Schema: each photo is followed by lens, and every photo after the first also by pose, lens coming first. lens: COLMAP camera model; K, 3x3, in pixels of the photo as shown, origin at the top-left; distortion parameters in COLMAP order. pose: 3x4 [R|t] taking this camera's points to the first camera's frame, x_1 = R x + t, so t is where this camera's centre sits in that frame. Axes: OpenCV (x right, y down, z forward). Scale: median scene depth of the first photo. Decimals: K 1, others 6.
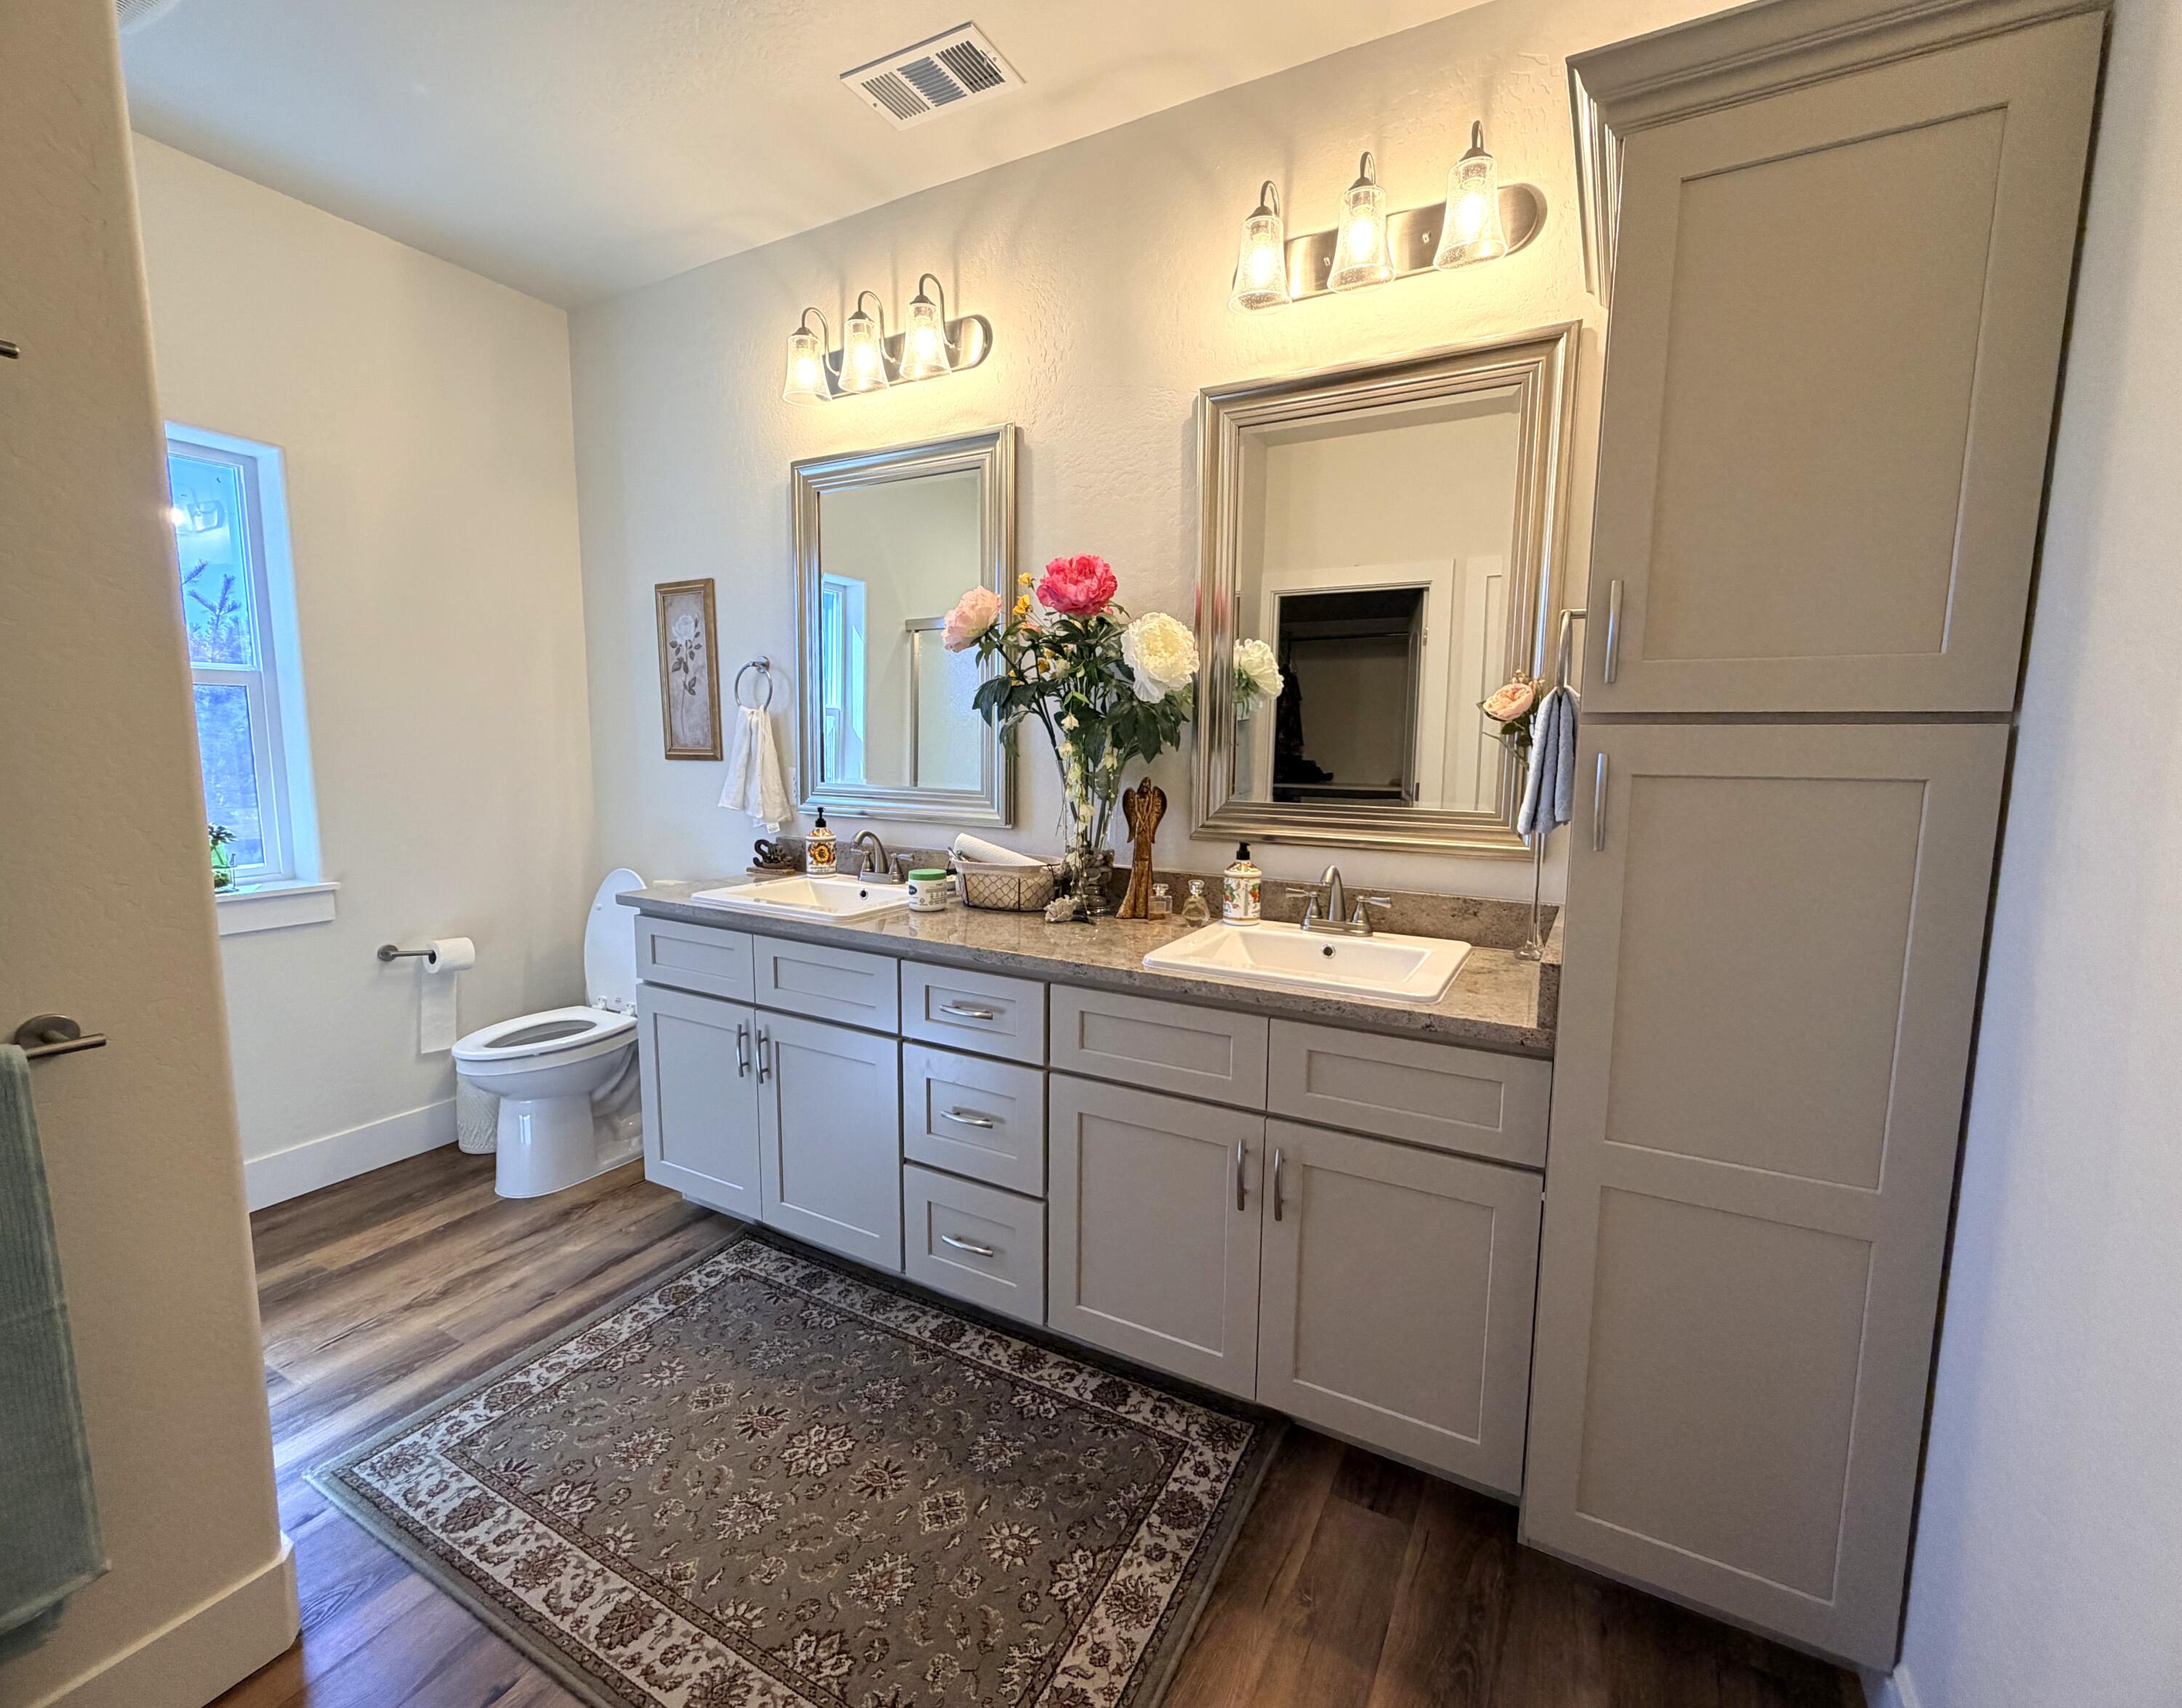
lens RADIAL K [[938.1, 0, 1095.5], [0, 938.1, 853.0], [0, 0, 1]] dist [0.002061, 0.000185]
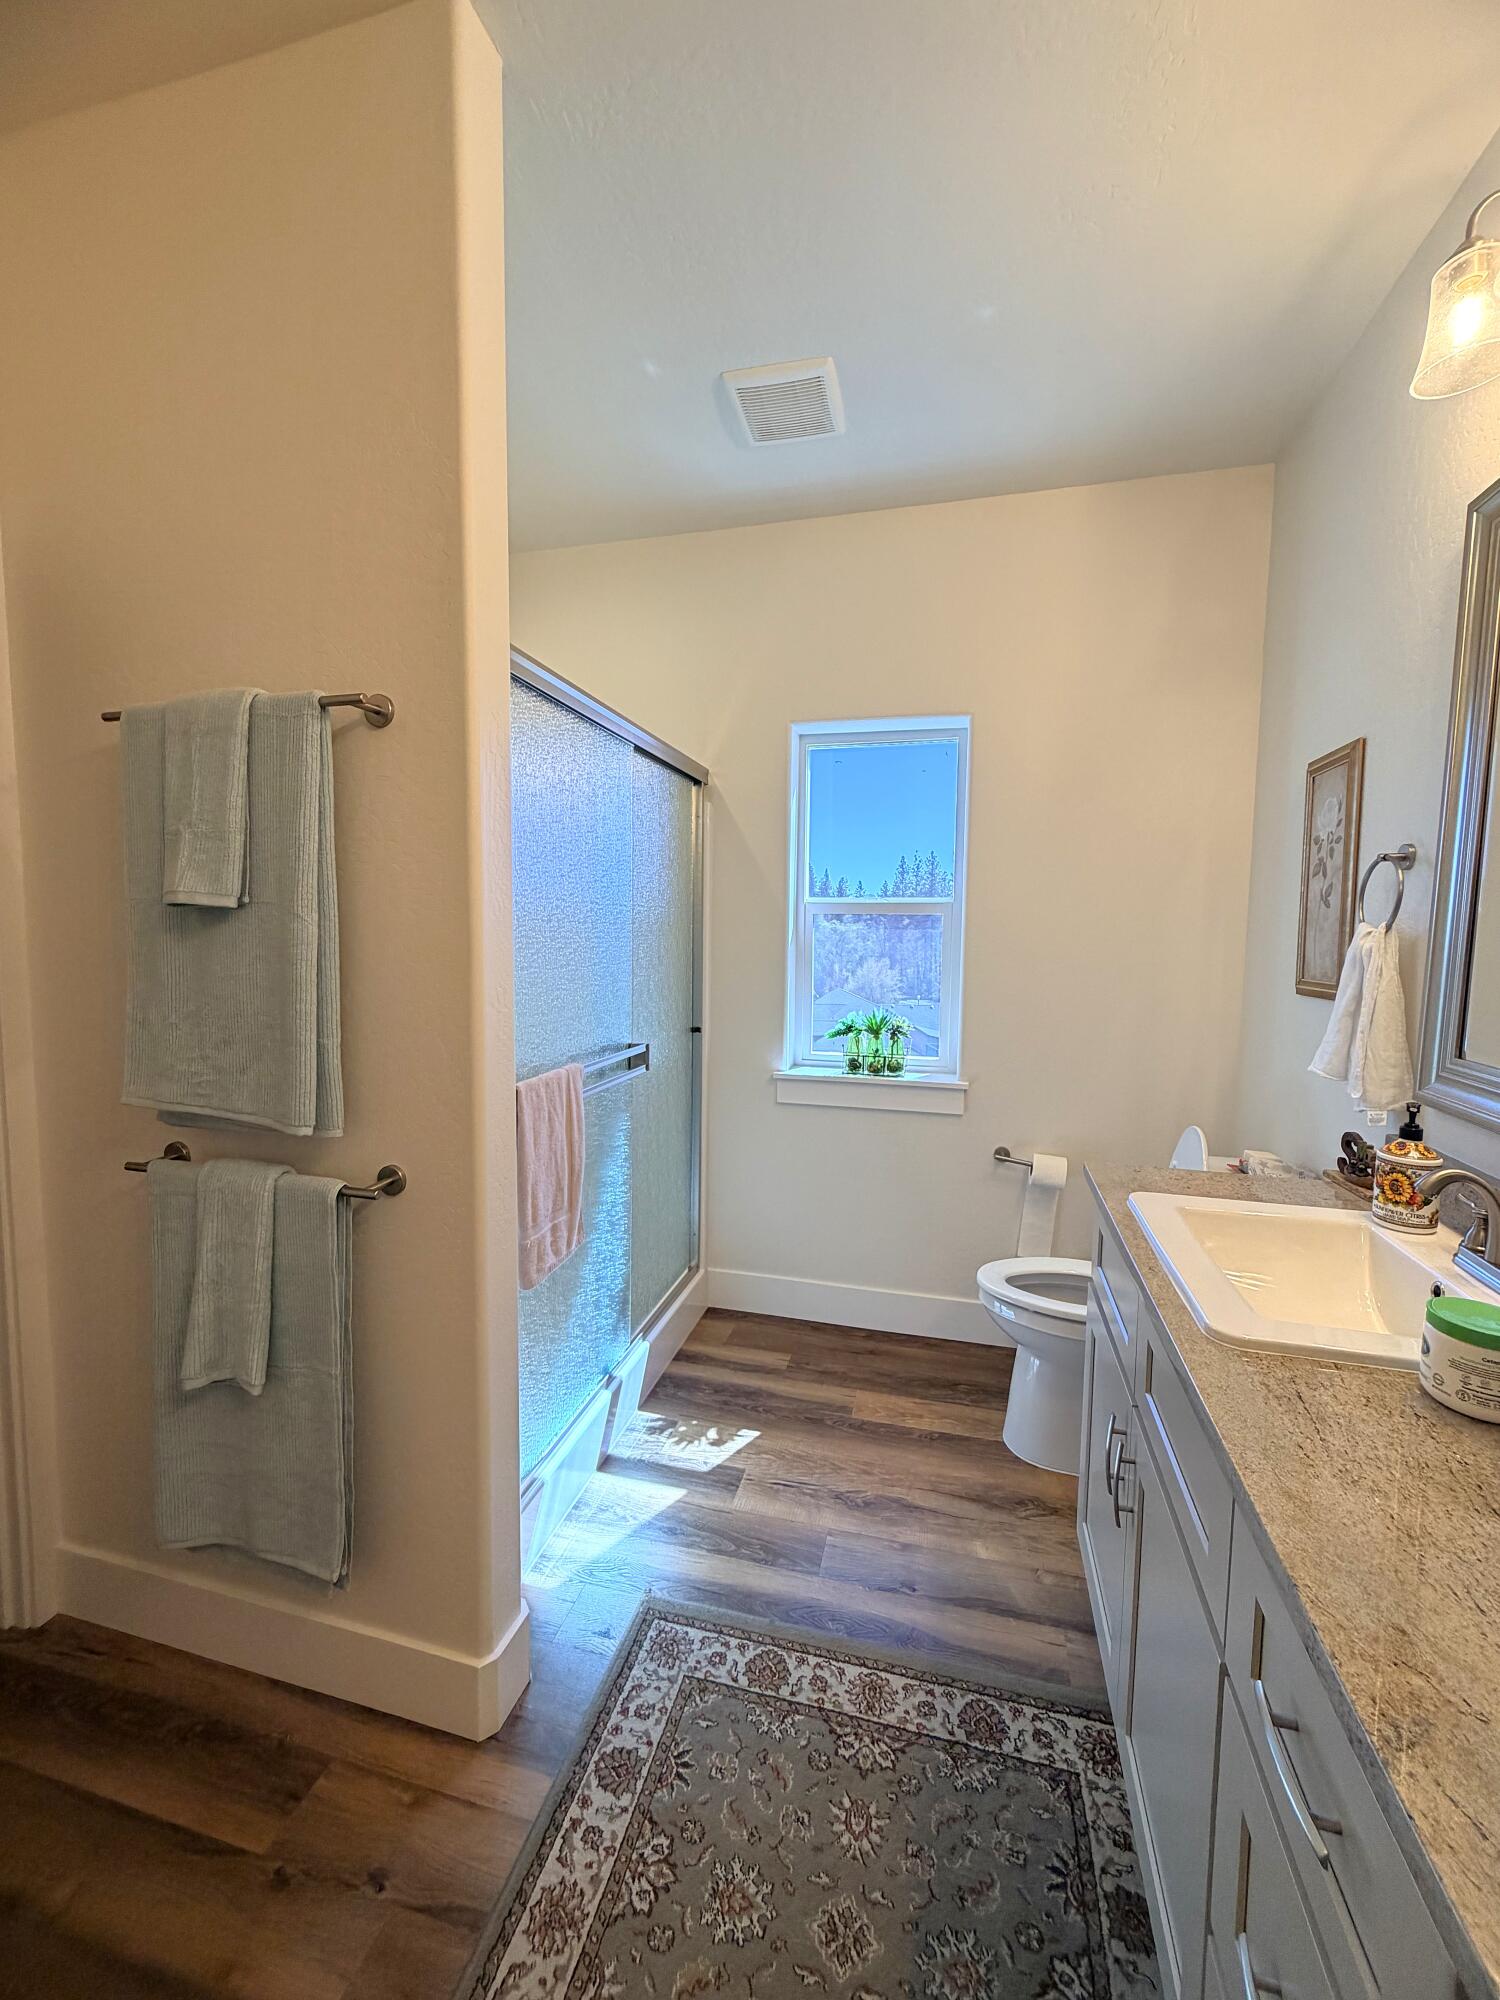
lens RADIAL K [[804.2, 0, 755.9], [0, 804.2, 991.6], [0, 0, 1]] dist [0.000615, 0.000177]
pose [[0.245601, 0.068087, -0.966977, 0.077958], [-0.126593, 0.991240, 0.037642, -0.095001], [0.961069, 0.113167, 0.252069, 0.563489]]
